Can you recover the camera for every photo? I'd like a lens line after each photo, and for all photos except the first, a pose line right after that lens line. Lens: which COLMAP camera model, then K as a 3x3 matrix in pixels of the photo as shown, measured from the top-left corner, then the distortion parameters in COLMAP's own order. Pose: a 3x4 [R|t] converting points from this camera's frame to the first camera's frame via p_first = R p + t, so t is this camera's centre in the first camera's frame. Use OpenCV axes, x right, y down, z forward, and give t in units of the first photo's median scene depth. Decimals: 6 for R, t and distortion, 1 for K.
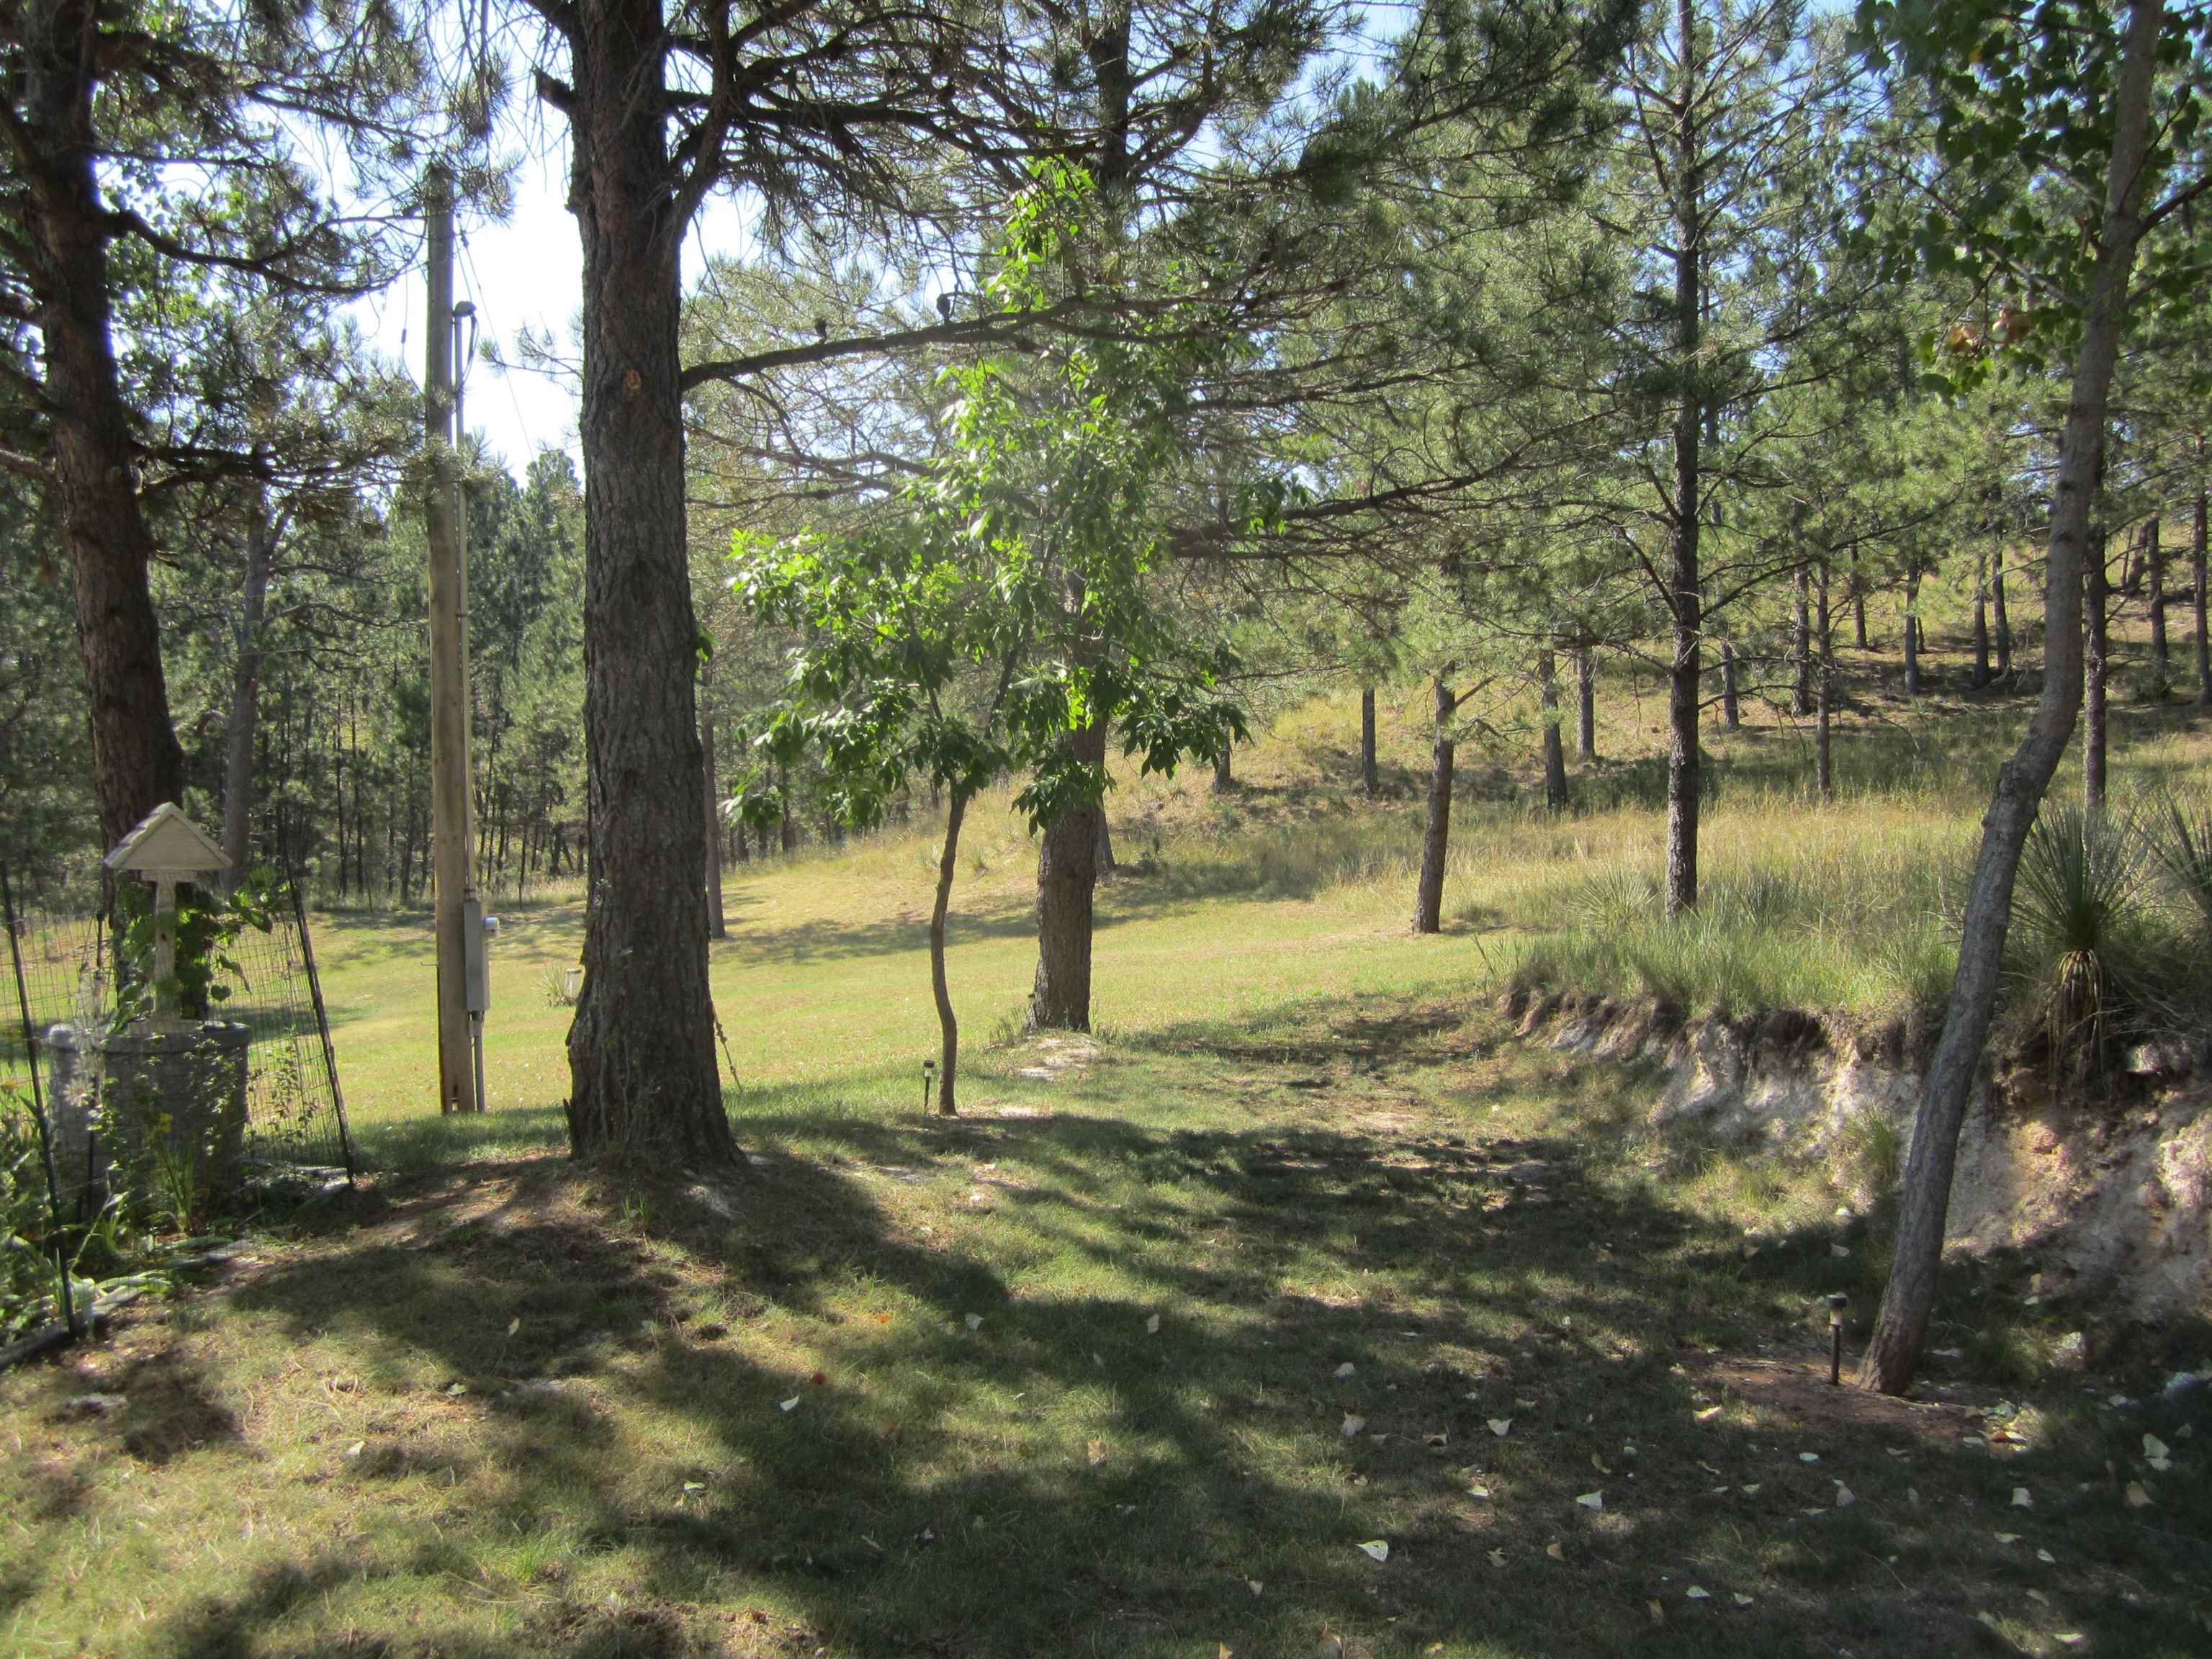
lens RADIAL K [[1789.9, 0, 1106.0], [0, 1789.9, 829.5], [0, 0, 1]] dist [-0.046721, 0.002190]
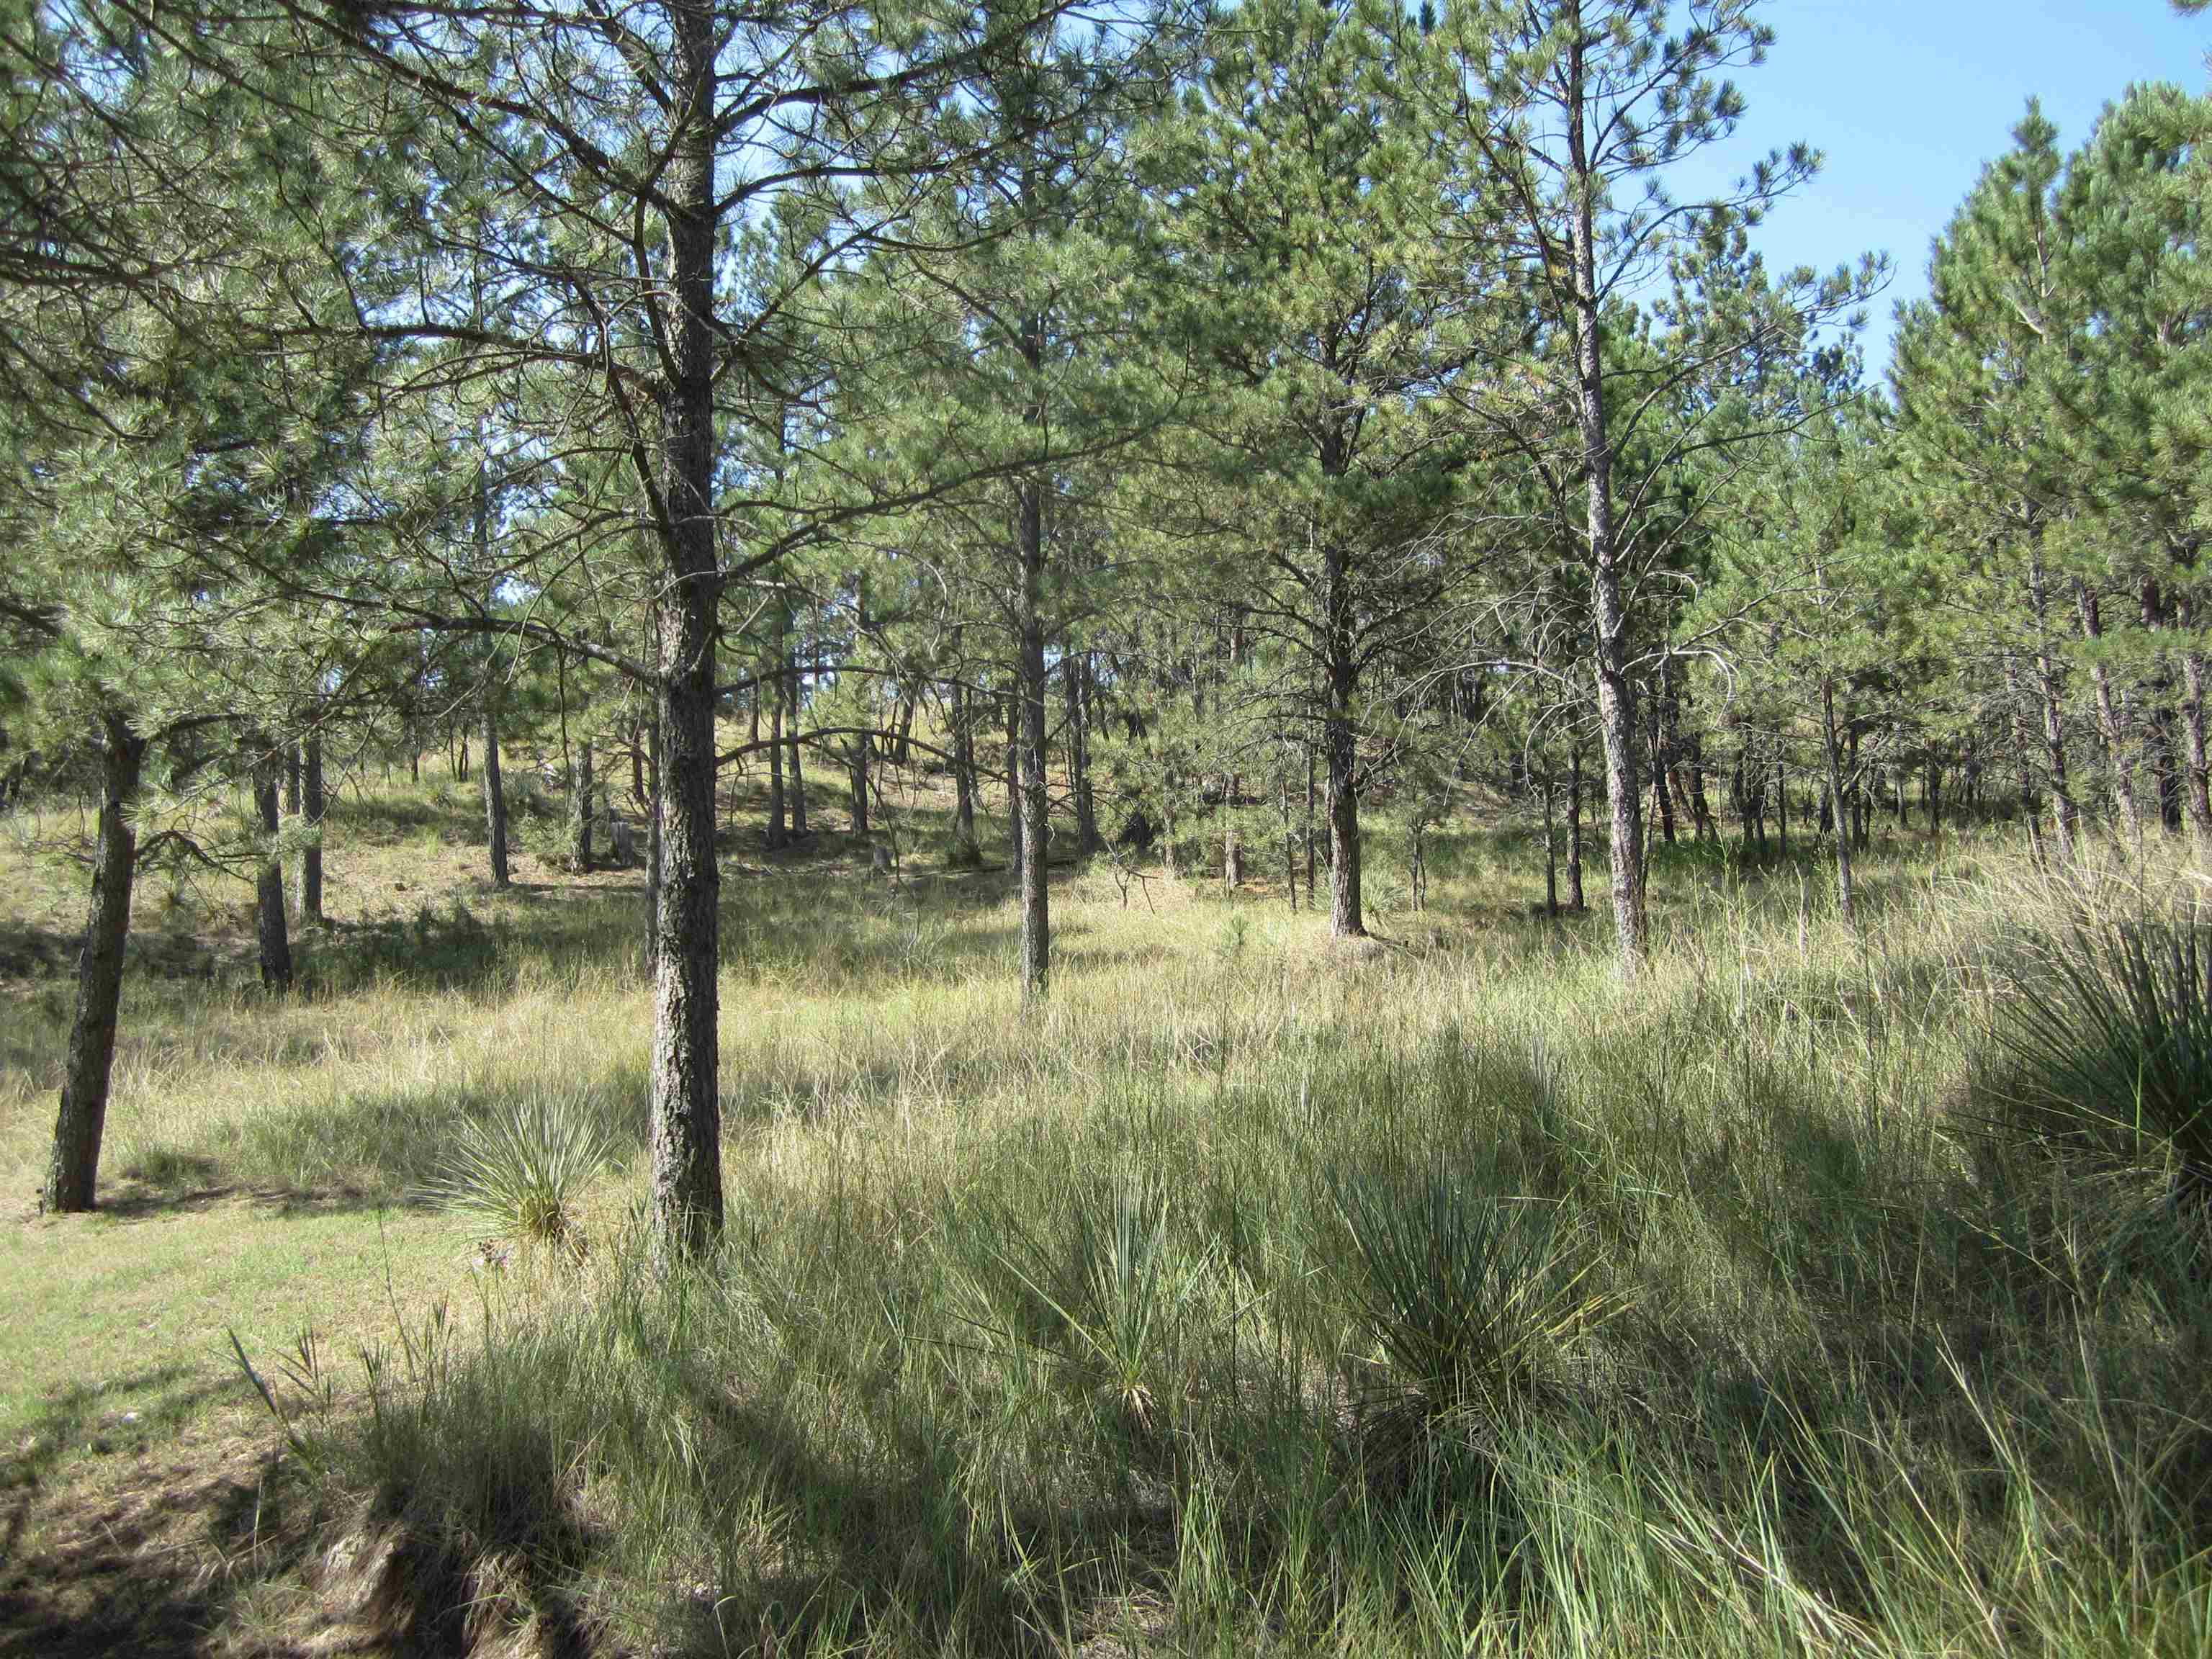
lens RADIAL K [[1789.9, 0, 1106.0], [0, 1789.9, 829.5], [0, 0, 1]] dist [-0.046721, 0.002190]
pose [[0.758362, 0.048948, 0.649993, 0.057320], [0.018415, 0.995170, -0.096426, -0.000782], [-0.651573, 0.085096, 0.753798, 0.333457]]
